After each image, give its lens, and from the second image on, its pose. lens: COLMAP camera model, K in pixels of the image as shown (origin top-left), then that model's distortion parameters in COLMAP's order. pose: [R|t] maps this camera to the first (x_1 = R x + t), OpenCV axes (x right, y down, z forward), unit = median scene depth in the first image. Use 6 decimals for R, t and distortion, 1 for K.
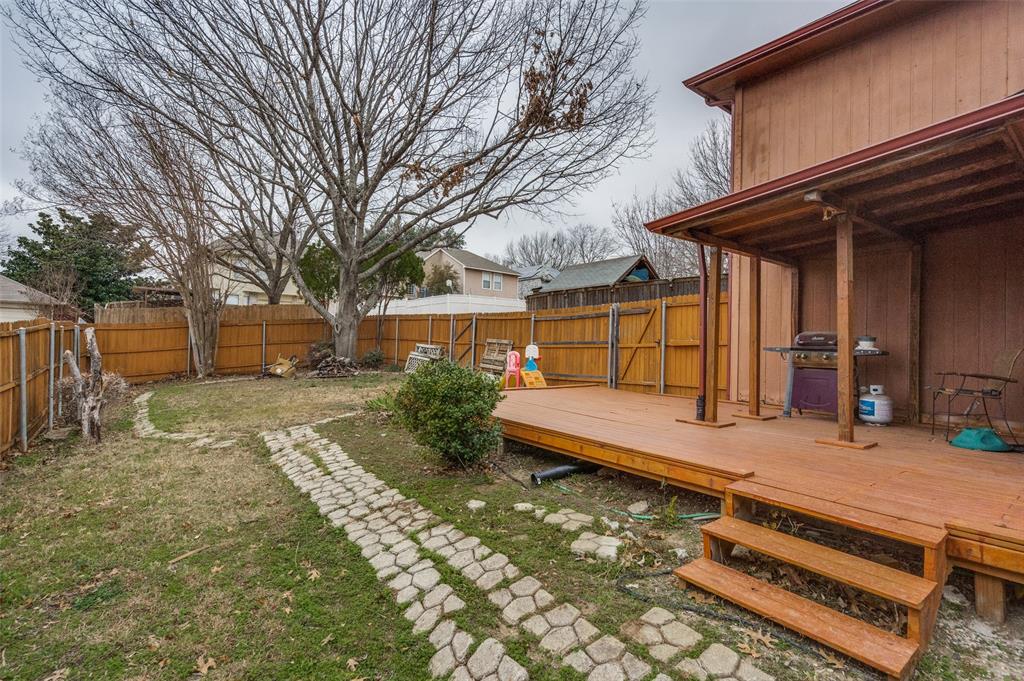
lens RADIAL K [[481.3, 0, 506.6], [0, 481.3, 330.7], [0, 0, 1]] dist [0.000808, 0.000022]
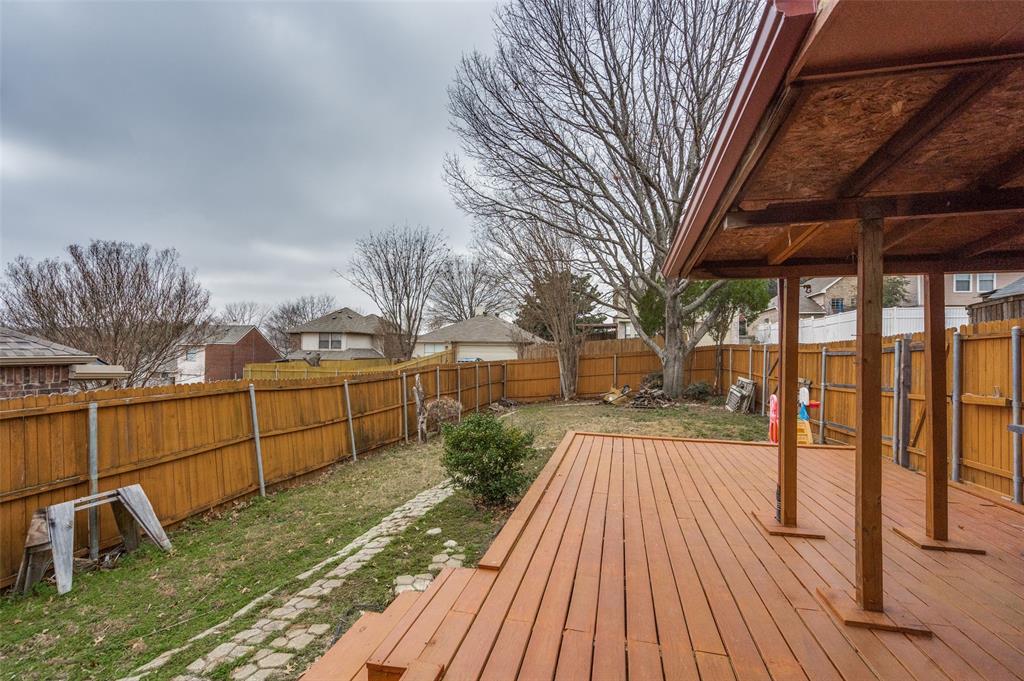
lens RADIAL K [[478.1, 0, 507.0], [0, 478.1, 345.3], [0, 0, 1]] dist [0.001716, 0.000740]
pose [[0.629259, -0.032055, -0.776534, 0.247377], [0.024245, 0.999472, -0.021611, -0.024373], [0.776818, -0.005228, 0.629704, 0.080279]]
